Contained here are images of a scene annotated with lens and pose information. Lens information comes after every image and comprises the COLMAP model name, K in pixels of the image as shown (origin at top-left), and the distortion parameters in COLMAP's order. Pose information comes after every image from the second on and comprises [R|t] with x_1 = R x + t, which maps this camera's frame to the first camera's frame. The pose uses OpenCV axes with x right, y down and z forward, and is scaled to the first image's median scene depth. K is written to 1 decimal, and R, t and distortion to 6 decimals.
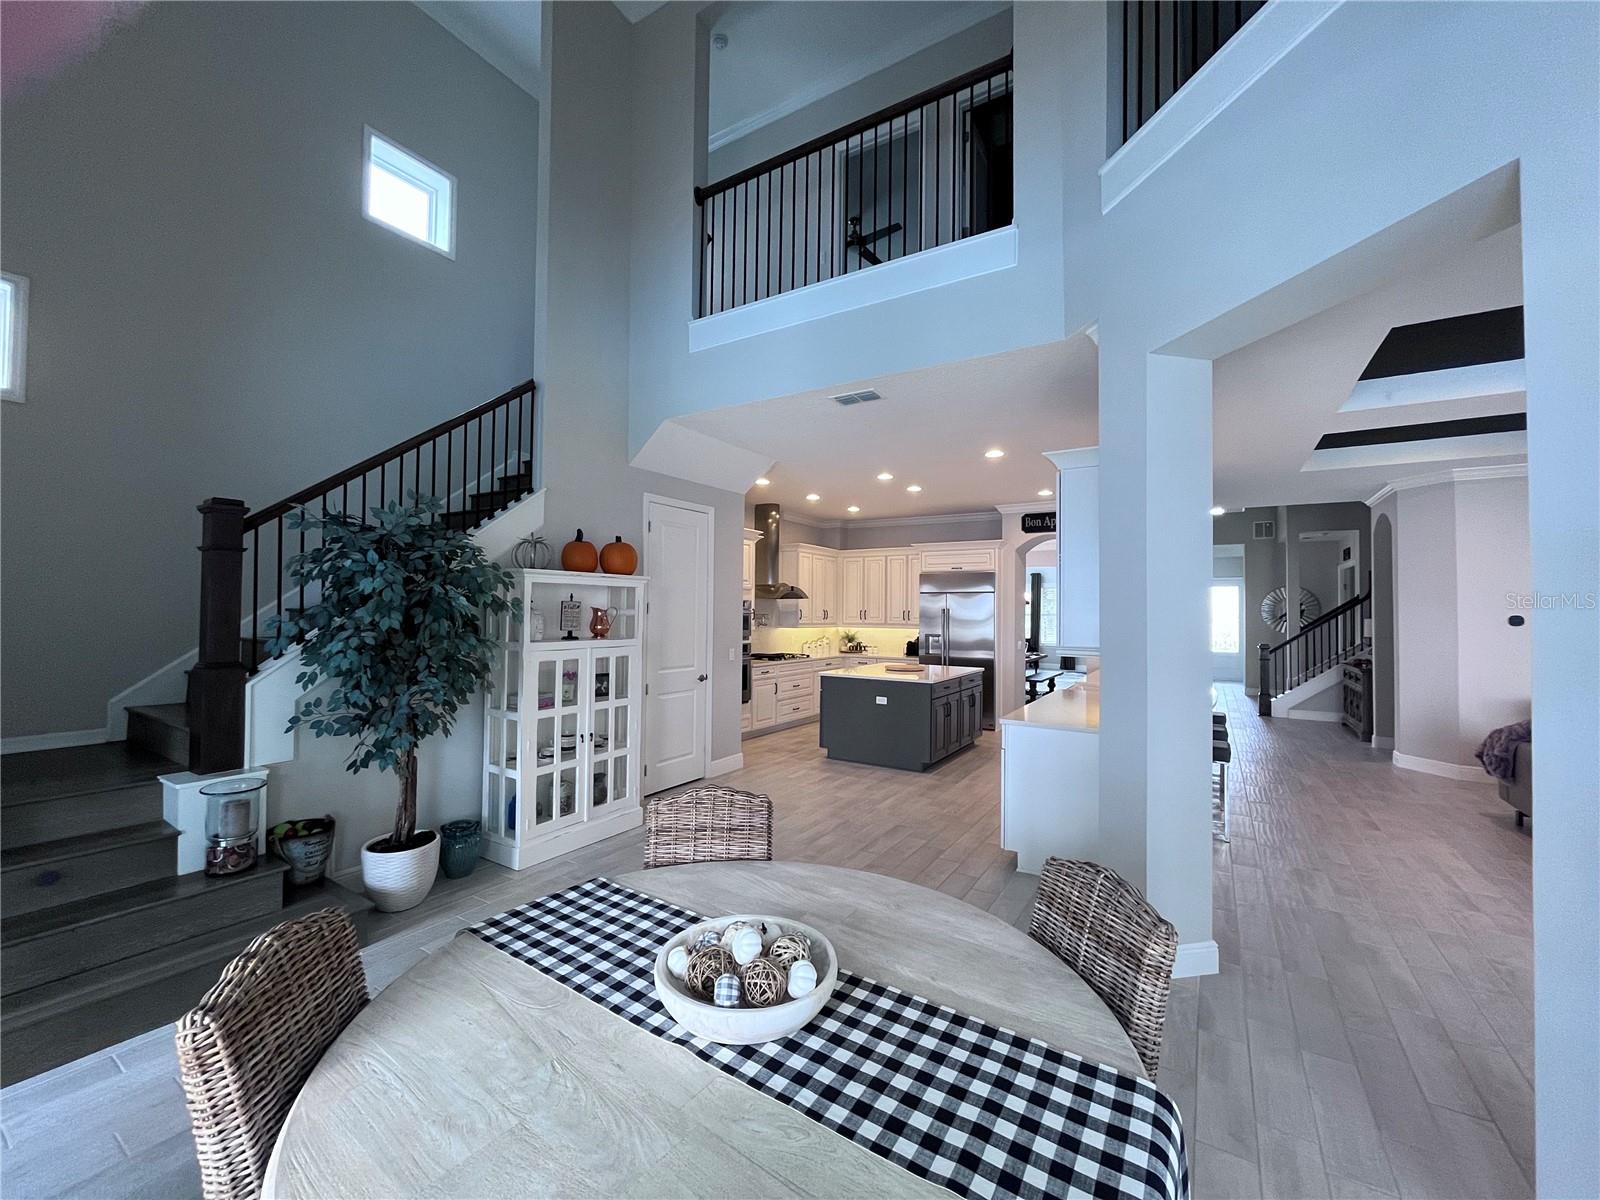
lens RADIAL K [[645.2, 0, 806.7], [0, 645.2, 597.1], [0, 0, 1]] dist [0.000688, 0.000333]
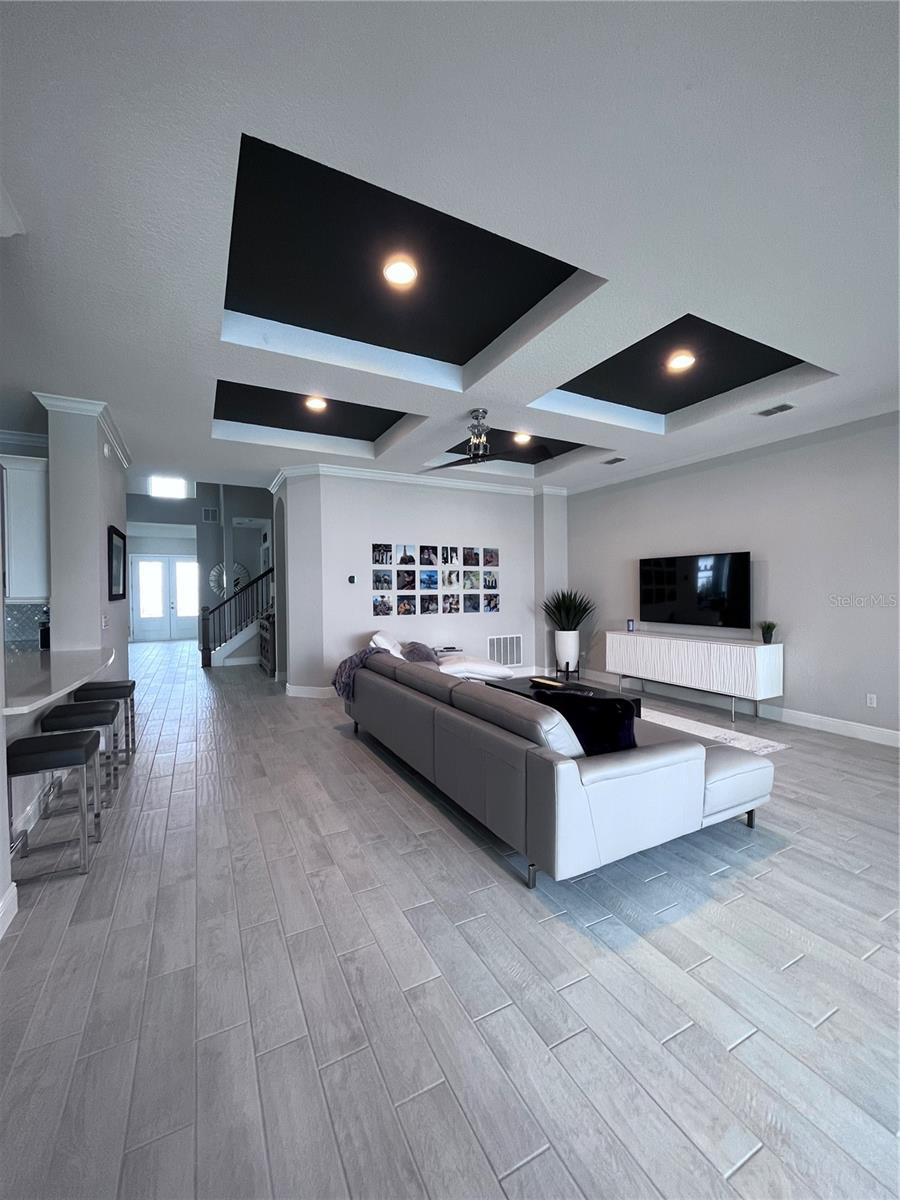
lens RADIAL K [[483.9, 0, 454.0], [0, 483.9, 596.7], [0, 0, 1]] dist [0.000688, 0.000333]
pose [[0.499933, -0.028013, 0.865611, 0.227627], [-0.005759, 0.999347, 0.035667, 0.027169], [-0.866045, -0.022816, 0.499446, 0.216772]]
